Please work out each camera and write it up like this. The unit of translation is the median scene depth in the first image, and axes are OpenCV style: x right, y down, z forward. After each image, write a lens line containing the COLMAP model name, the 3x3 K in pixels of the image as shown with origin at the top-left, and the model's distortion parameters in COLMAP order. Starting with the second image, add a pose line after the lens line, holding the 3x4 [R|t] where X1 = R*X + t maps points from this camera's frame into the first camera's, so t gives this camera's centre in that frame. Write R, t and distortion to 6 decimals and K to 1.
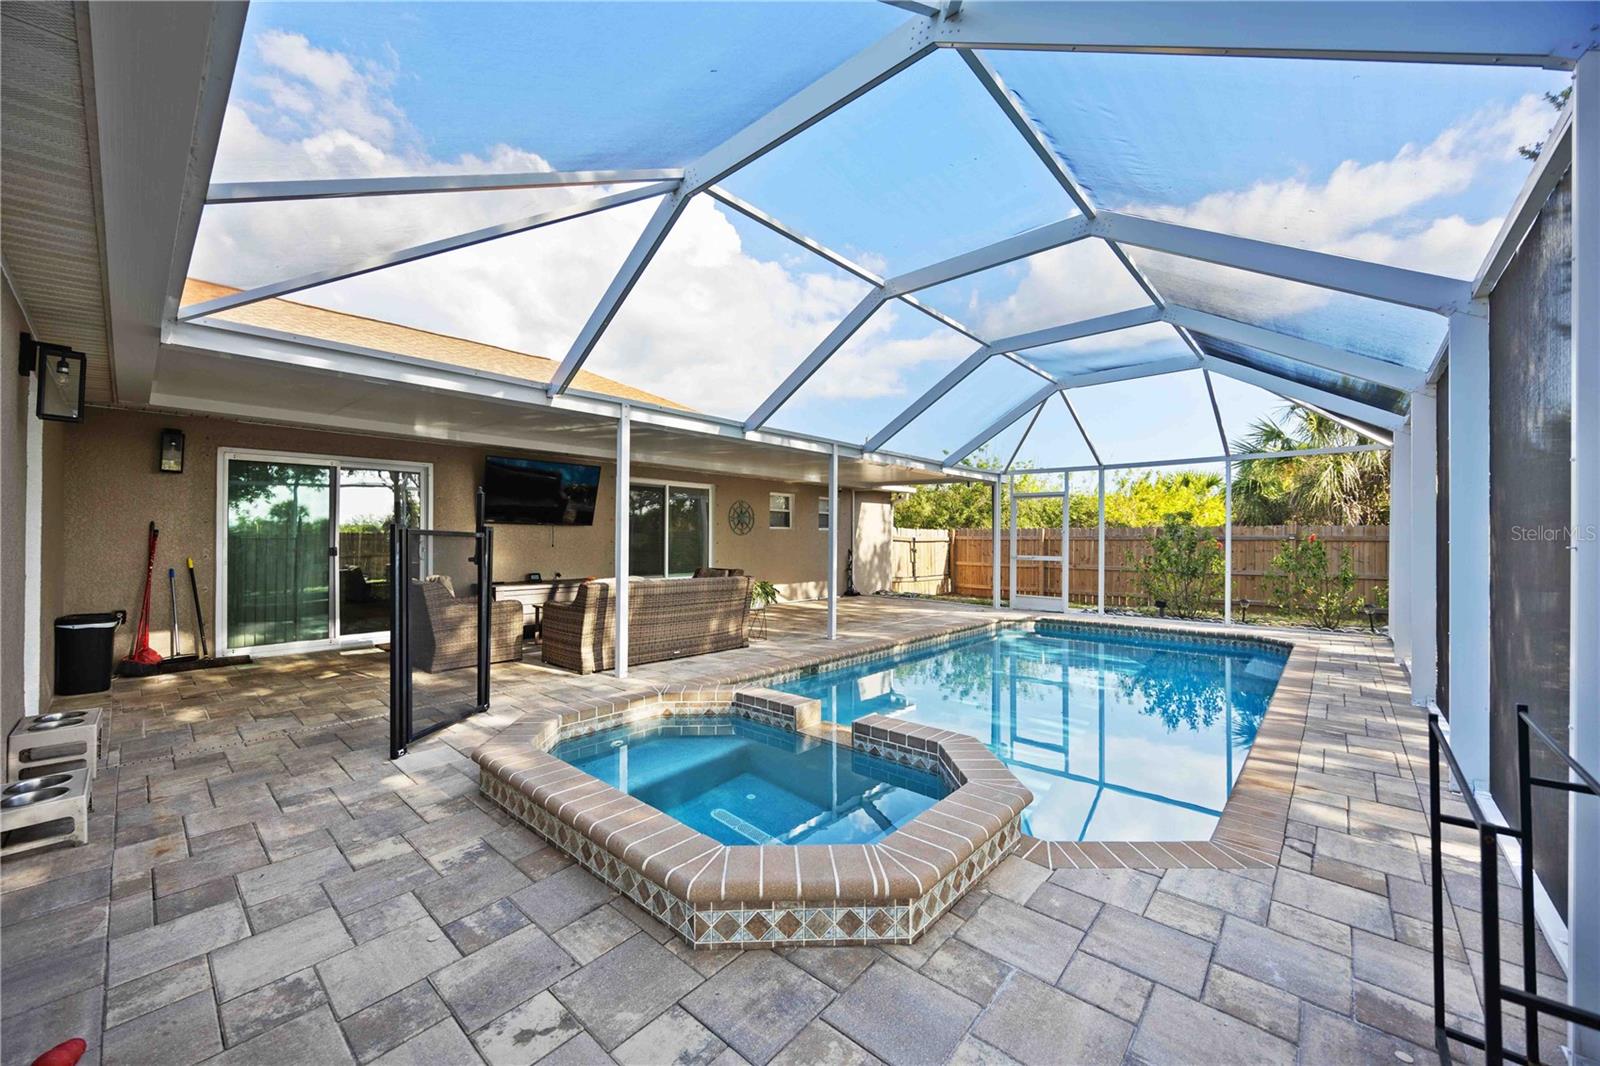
lens RADIAL K [[606.8, 0, 800.4], [0, 606.8, 531.4], [0, 0, 1]] dist [-0.002468, 0.000074]
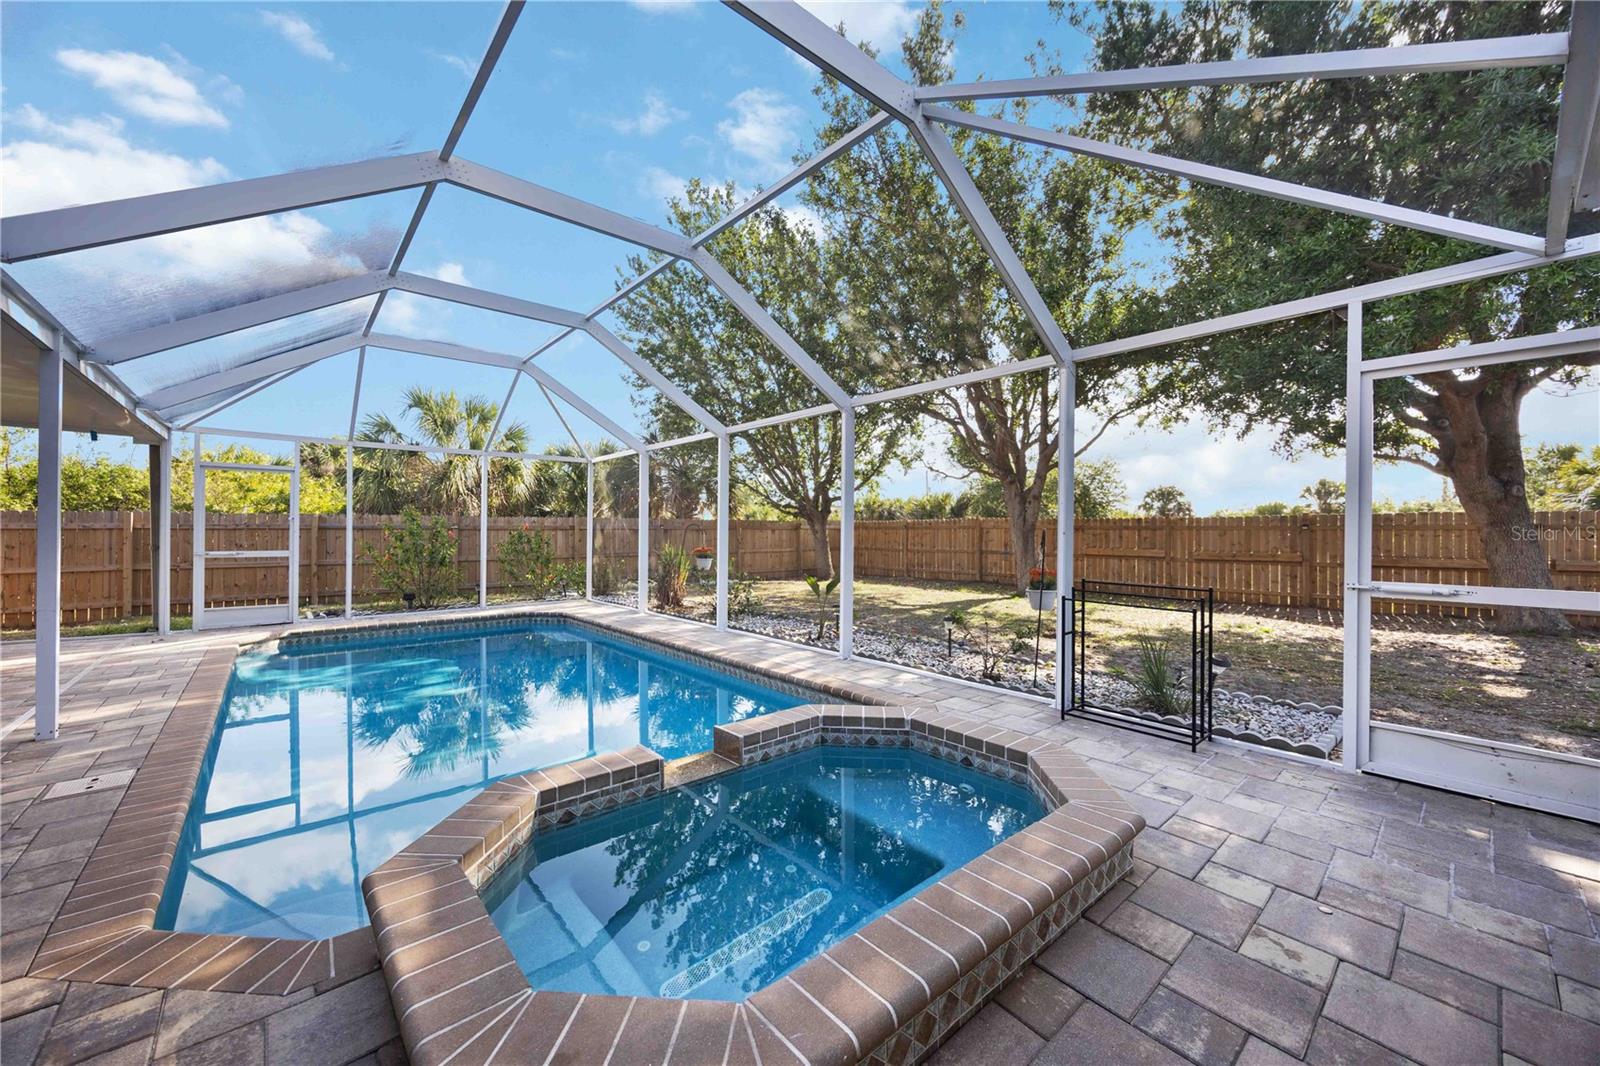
lens RADIAL K [[606.8, 0, 800.4], [0, 606.8, 531.4], [0, 0, 1]] dist [-0.002468, 0.000074]
pose [[0.126130, -0.005142, 0.992000, -0.266835], [-0.014738, 0.999866, 0.007056, 0.002395], [-0.991904, -0.015510, 0.126037, 0.278307]]
